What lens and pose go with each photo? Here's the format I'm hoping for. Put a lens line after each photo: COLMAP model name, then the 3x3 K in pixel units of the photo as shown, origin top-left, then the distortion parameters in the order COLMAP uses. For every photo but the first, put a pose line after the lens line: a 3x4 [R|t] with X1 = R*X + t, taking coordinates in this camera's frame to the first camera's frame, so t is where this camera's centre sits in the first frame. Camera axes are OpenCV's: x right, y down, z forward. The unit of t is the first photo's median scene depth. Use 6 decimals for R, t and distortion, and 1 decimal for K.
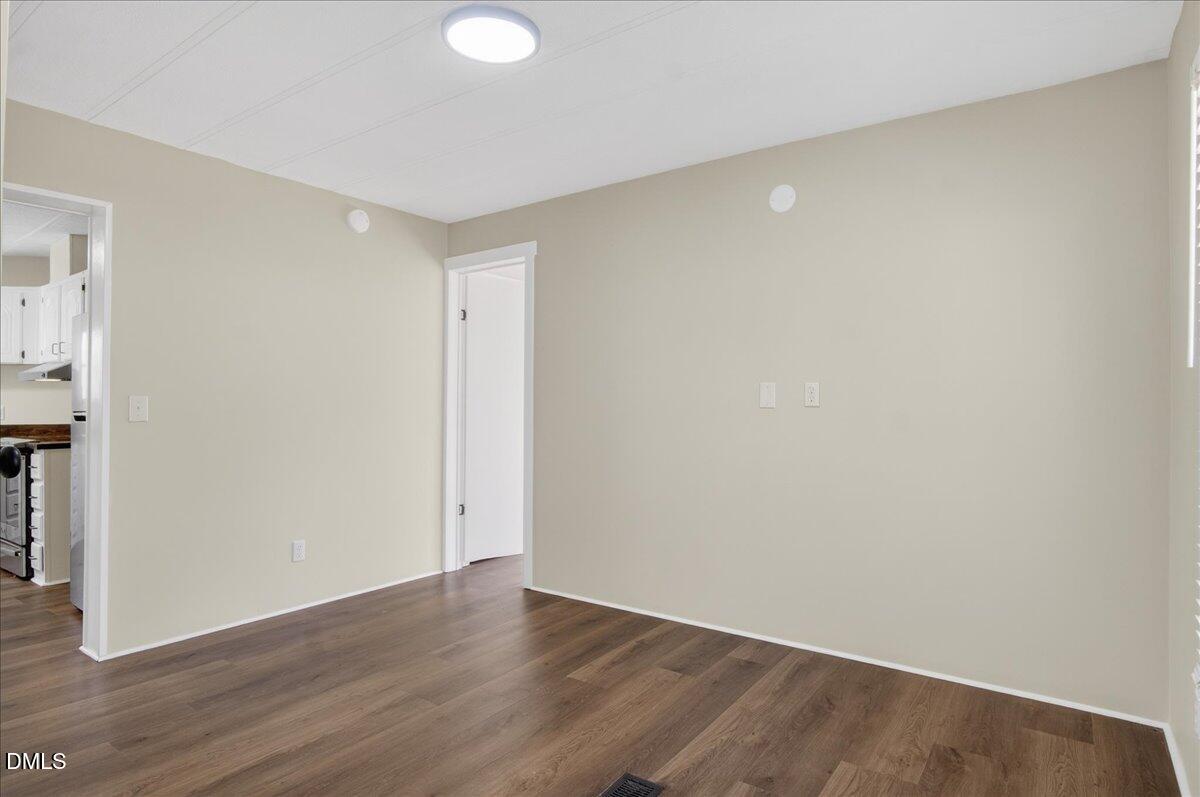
lens RADIAL K [[654.9, 0, 599.8], [0, 654.9, 398.9], [0, 0, 1]] dist [-0.024121, 0.000952]
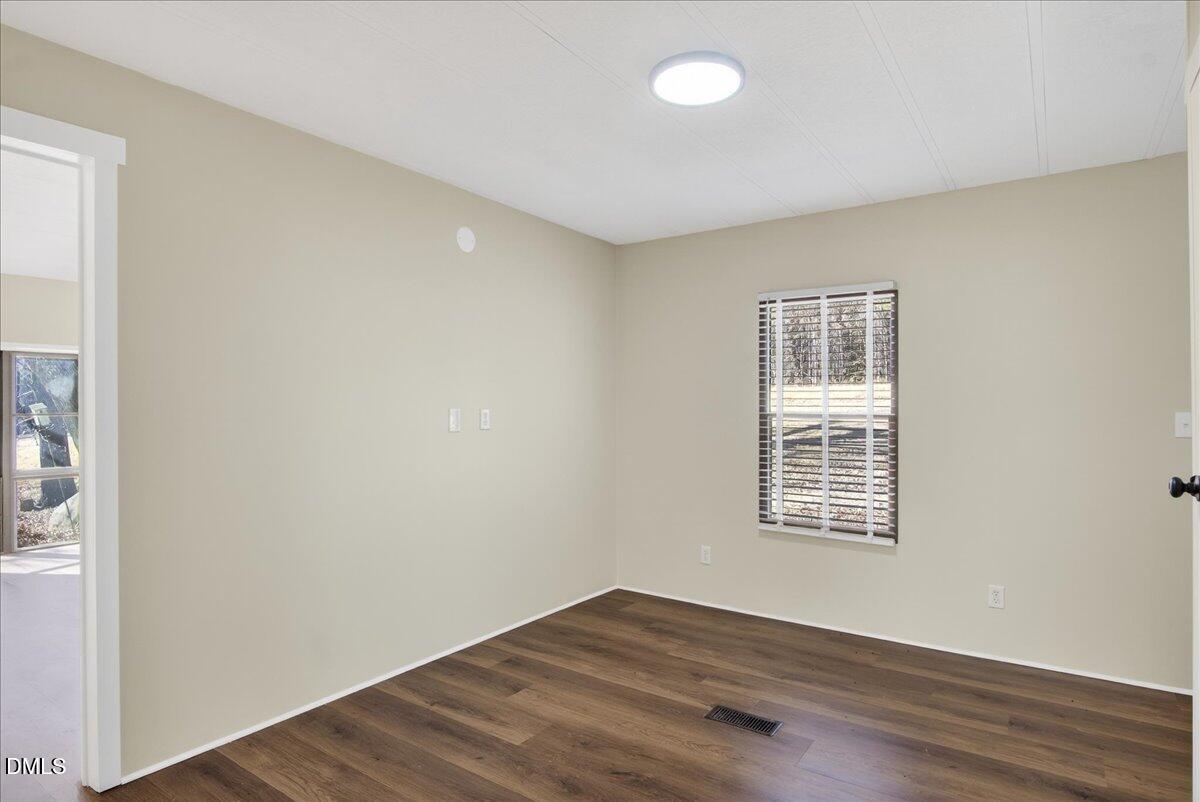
lens RADIAL K [[654.9, 0, 599.8], [0, 654.9, 401.4], [0, 0, 1]] dist [-0.024121, 0.000952]
pose [[-0.008867, -0.002447, 0.999958, -0.962378], [-0.020738, 0.999782, 0.002263, -0.053304], [-0.999746, -0.020717, -0.008916, 0.922561]]
